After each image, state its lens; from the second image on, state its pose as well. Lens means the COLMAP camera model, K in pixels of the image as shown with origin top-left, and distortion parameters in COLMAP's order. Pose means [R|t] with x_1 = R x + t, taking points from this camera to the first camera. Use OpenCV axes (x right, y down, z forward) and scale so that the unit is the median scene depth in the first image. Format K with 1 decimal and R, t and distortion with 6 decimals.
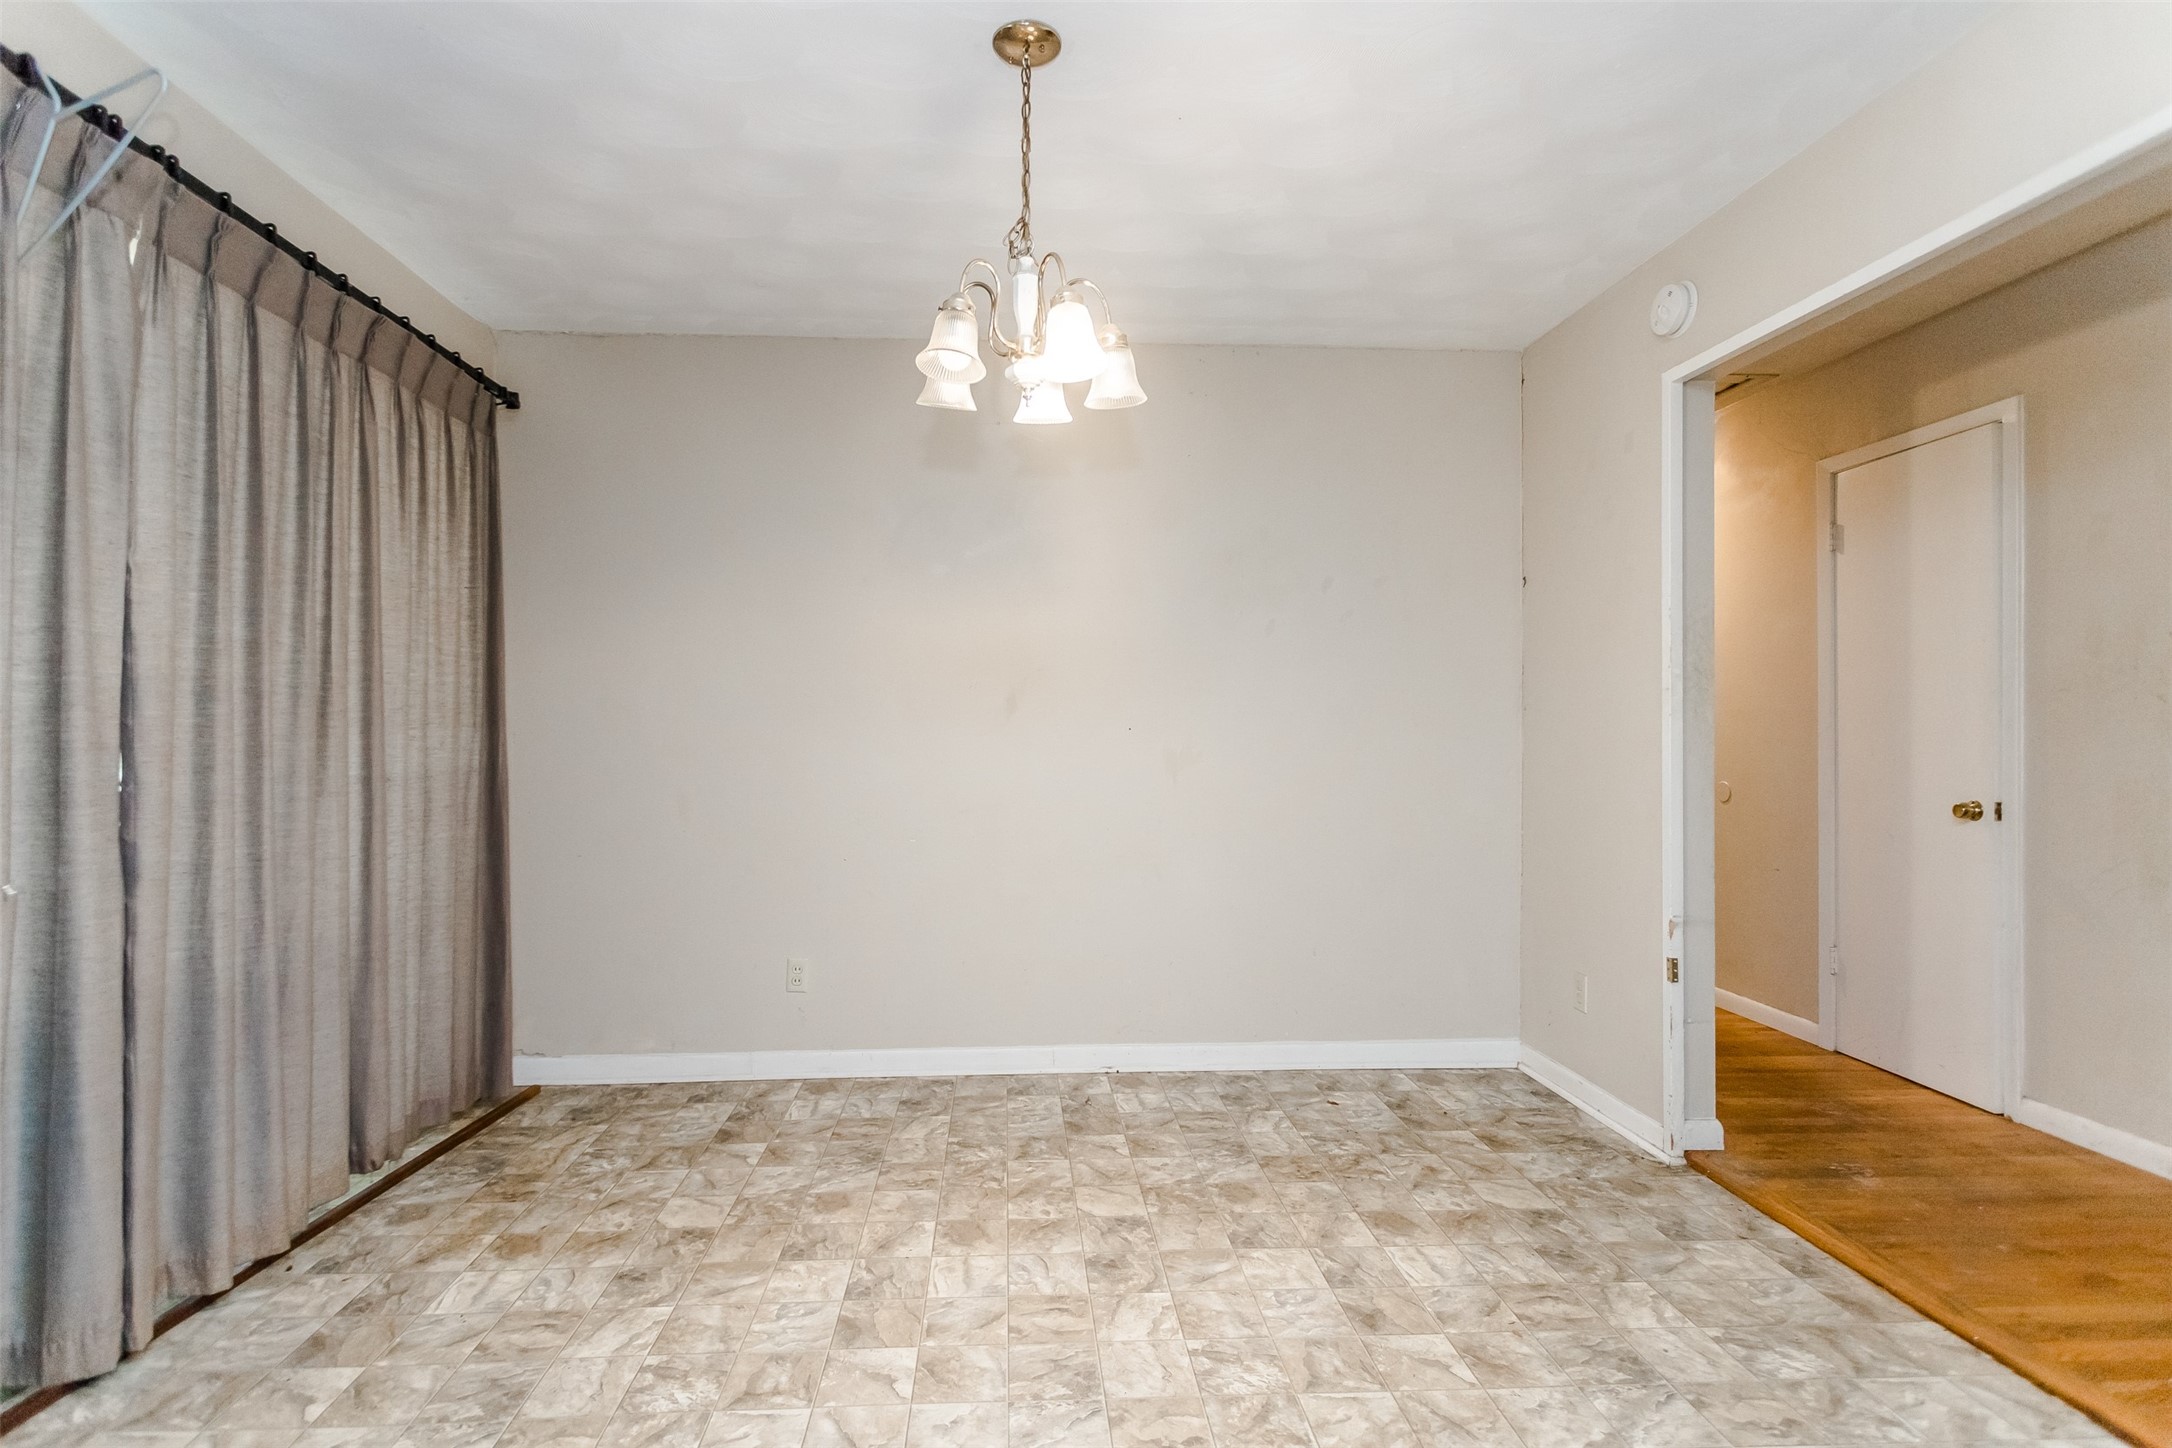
lens RADIAL K [[1035.4, 0, 1073.5], [0, 1035.4, 731.2], [0, 0, 1]] dist [0.000920, 0.000359]
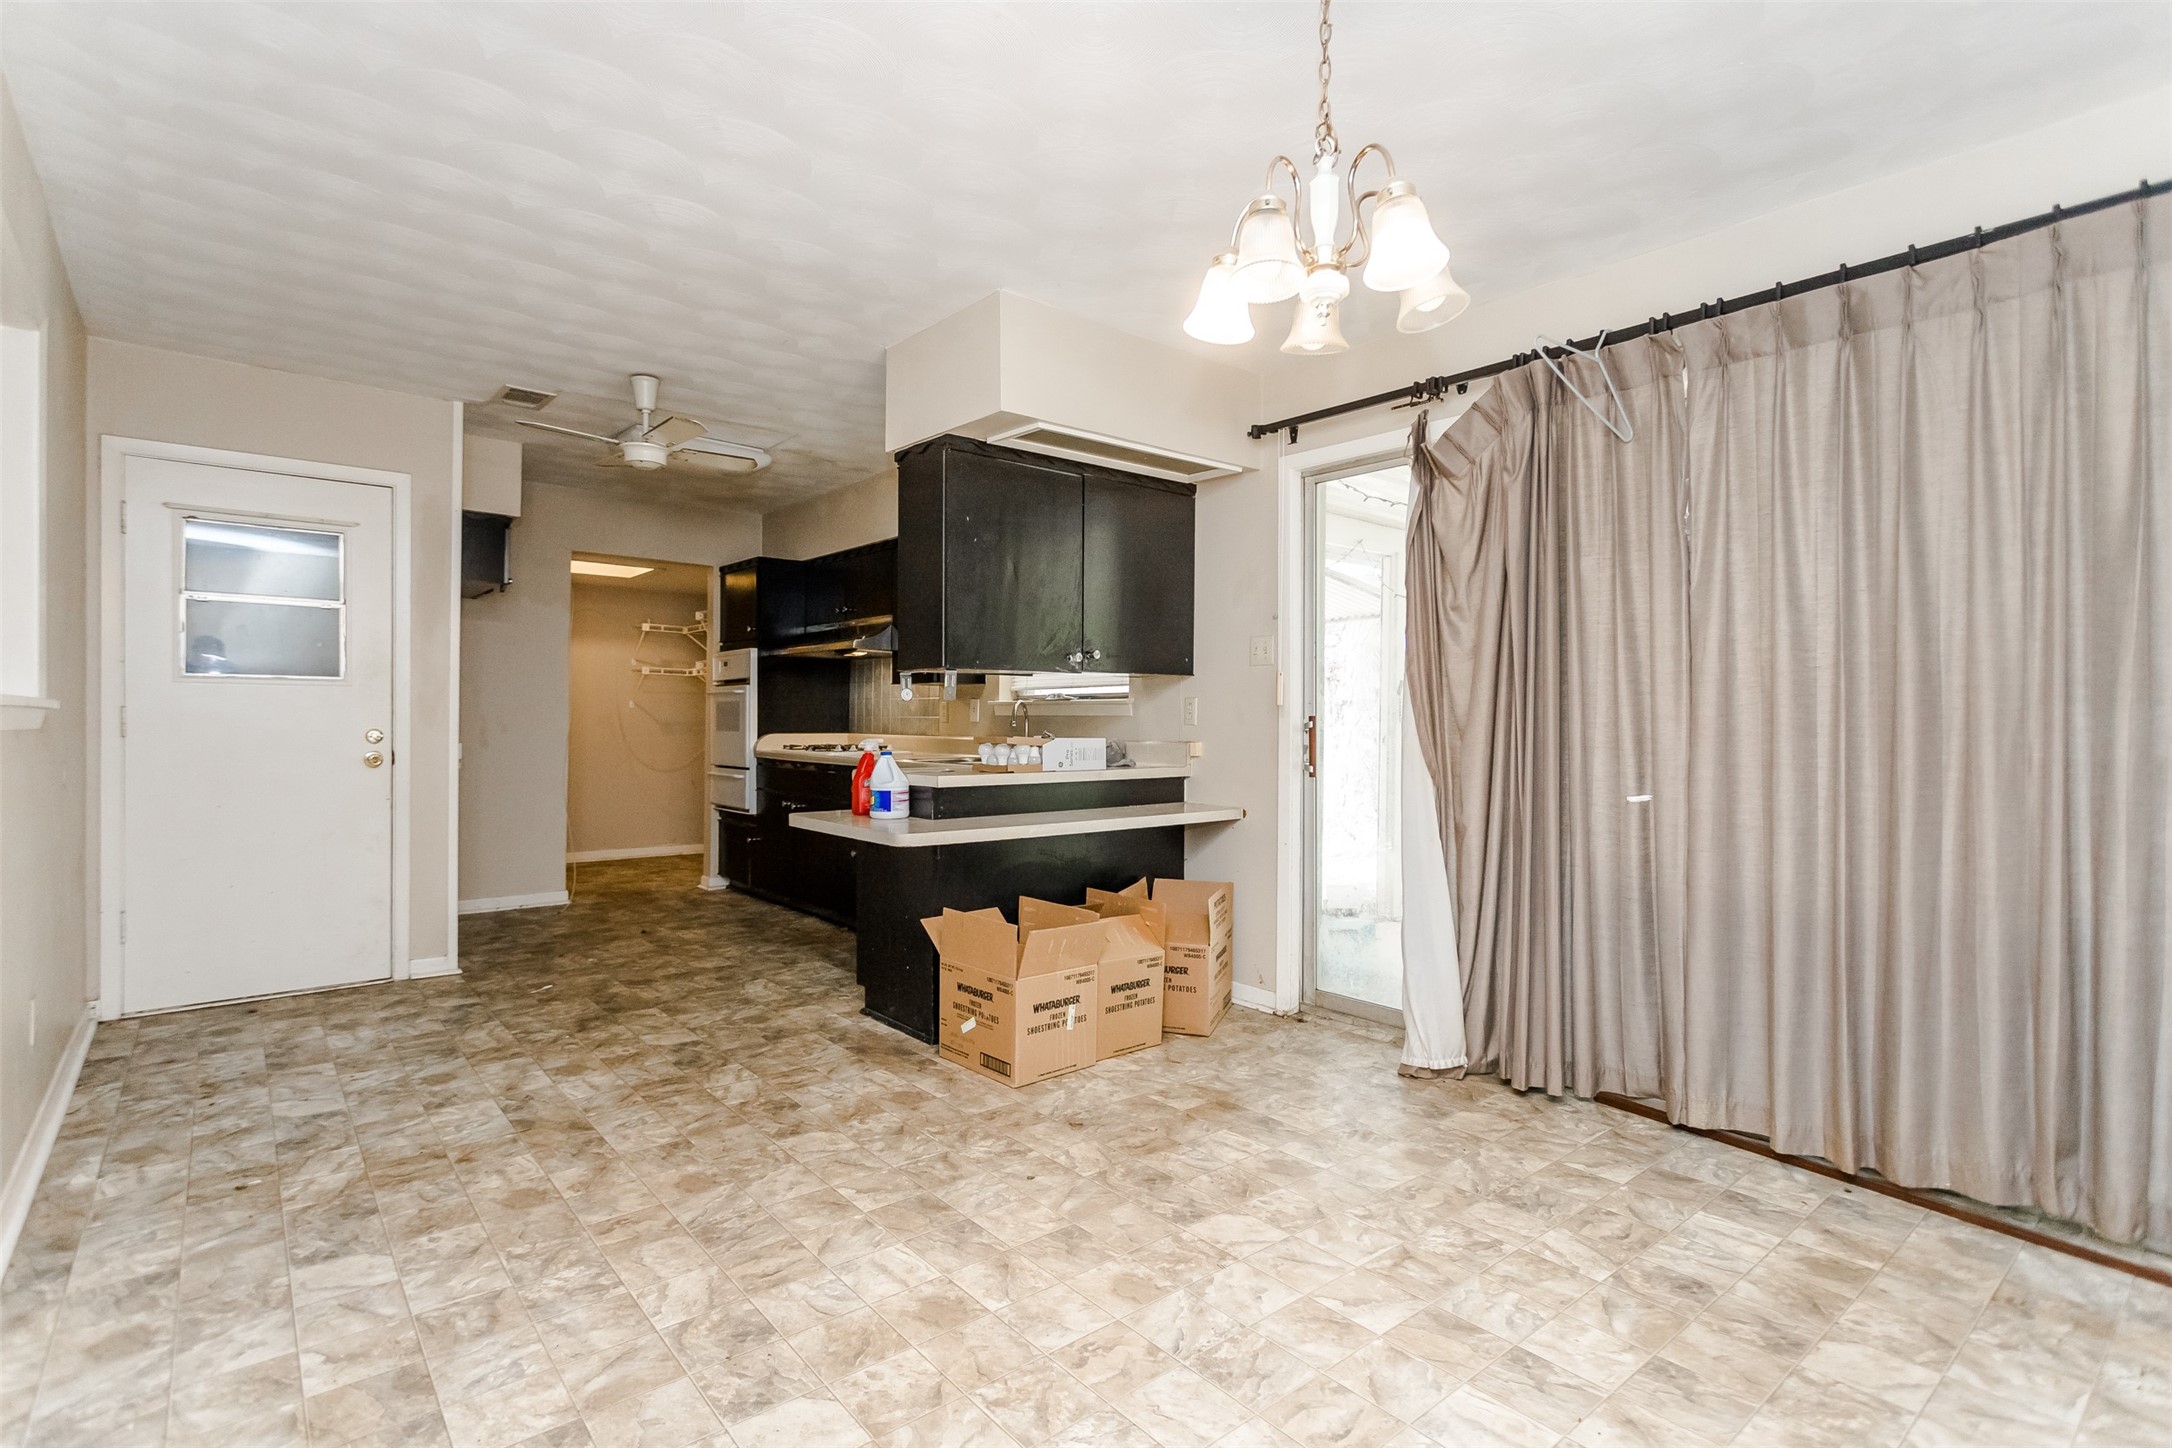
lens RADIAL K [[1030.4, 0, 1084.1], [0, 1030.4, 716.8], [0, 0, 1]] dist [-0.000391, 0.000363]
pose [[-0.806729, -0.009798, -0.590841, 0.472248], [-0.011095, 0.999937, -0.001433, 0.016457], [0.590818, 0.005399, -0.806787, 1.177541]]
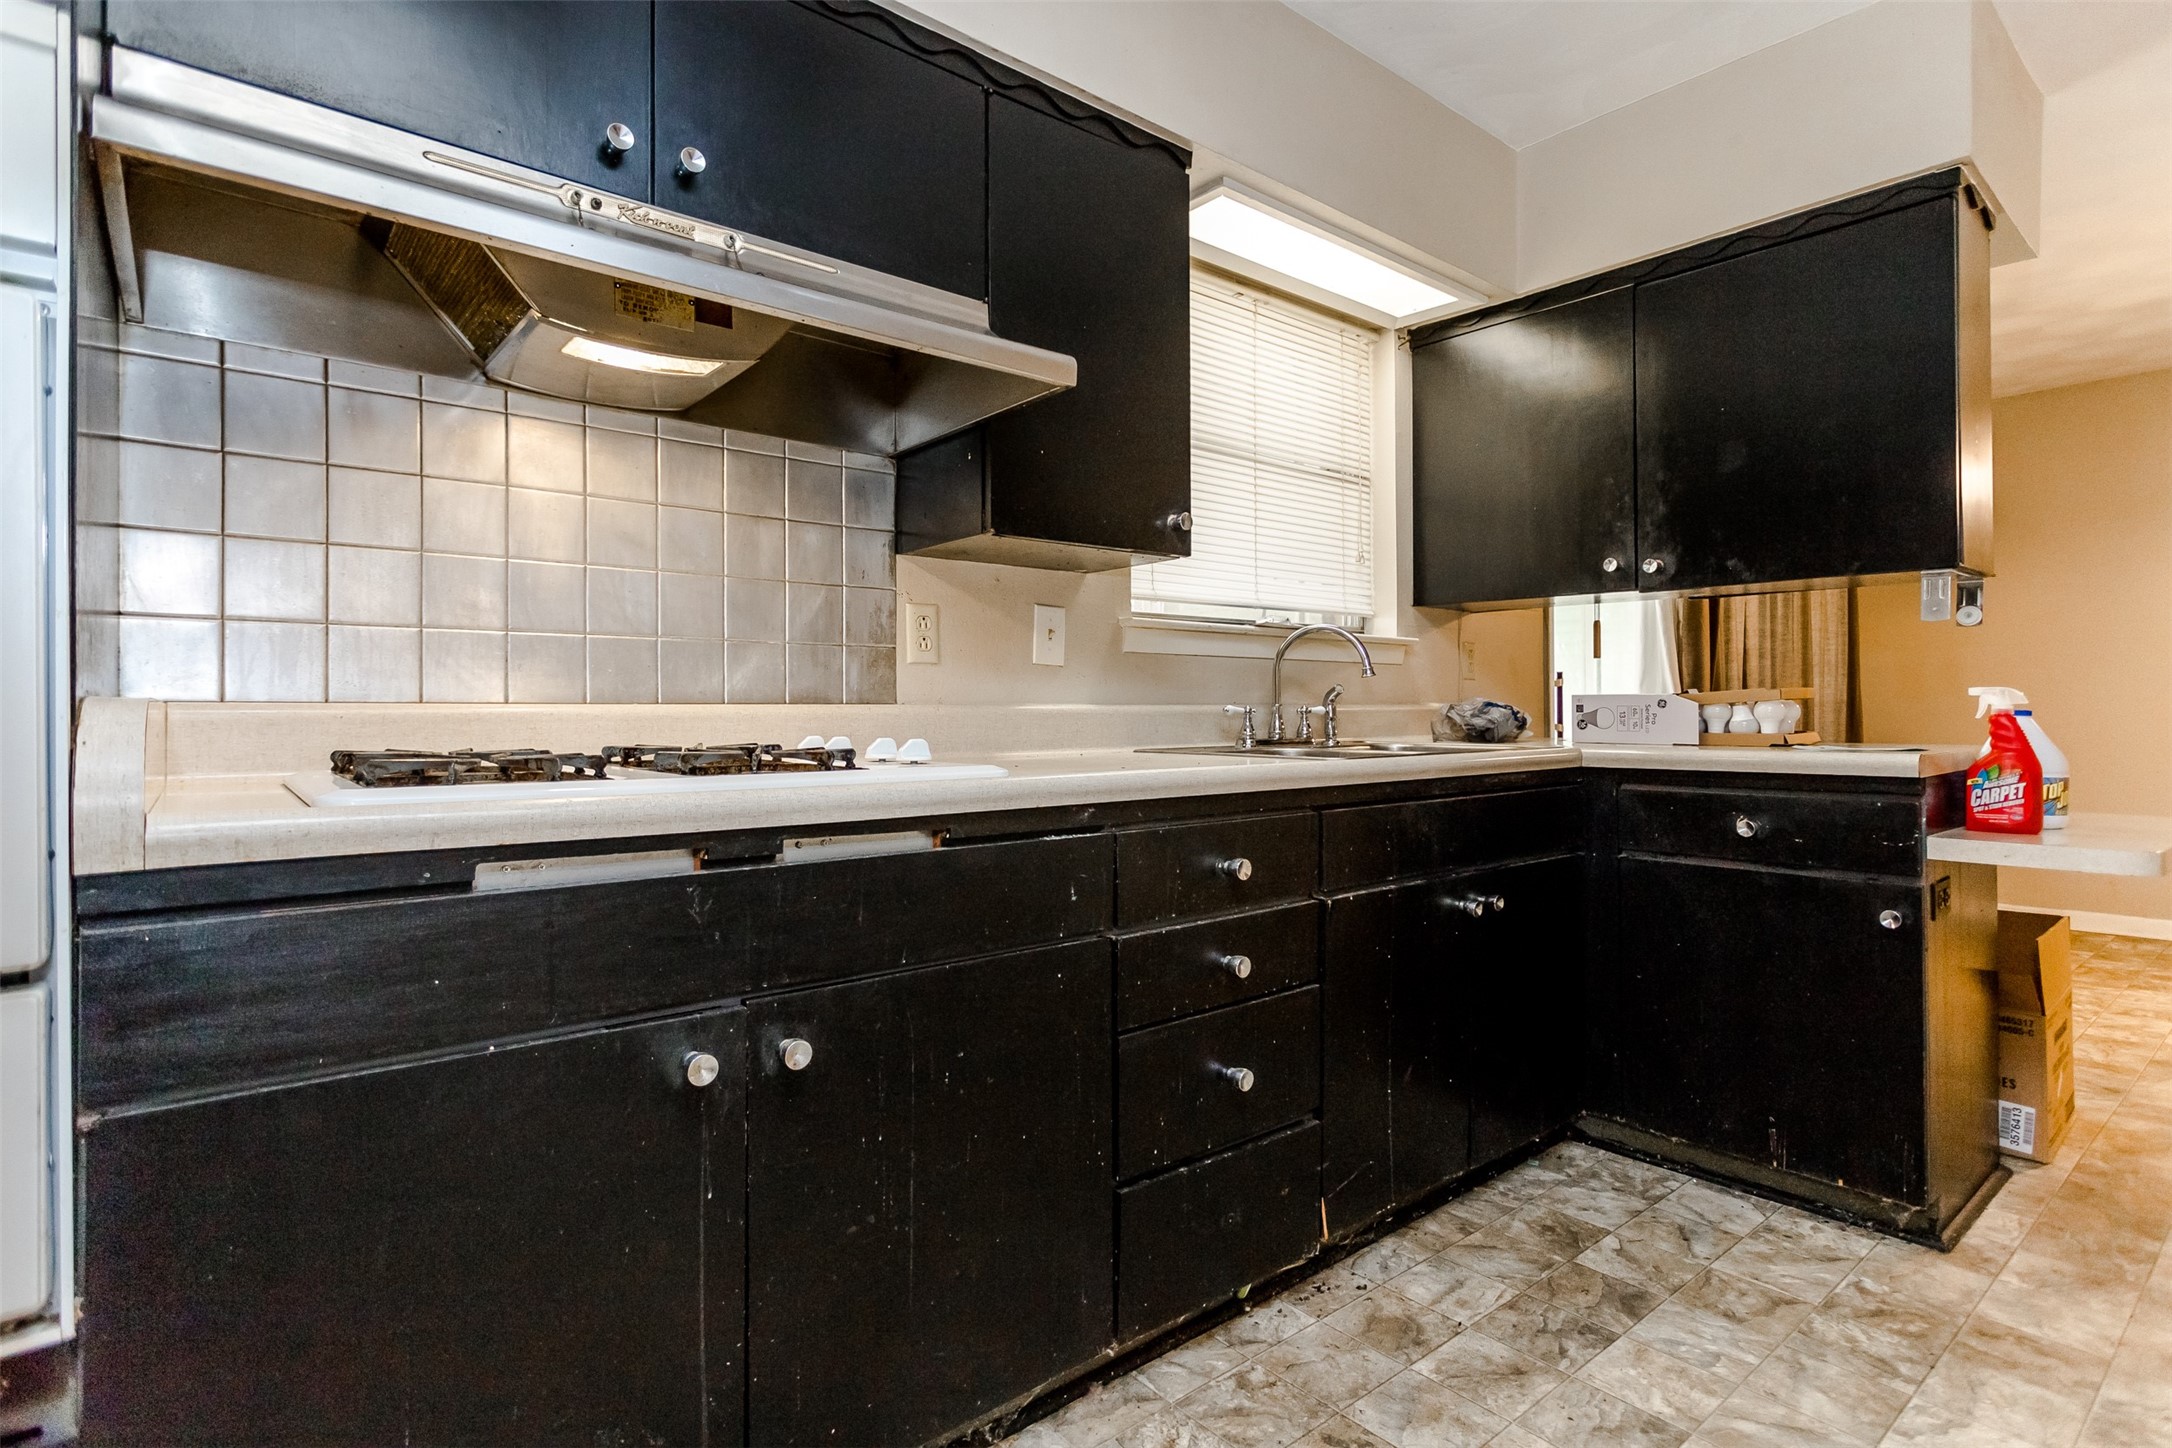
lens RADIAL K [[1044.8, 0, 1078.8], [0, 1044.8, 710.2], [0, 0, 1]] dist [-0.000160, -0.000063]
pose [[0.572691, -0.007921, -0.819733, 0.110001], [0.003096, 0.999967, -0.007500, 0.067224], [0.819765, 0.001758, 0.572697, -1.094431]]
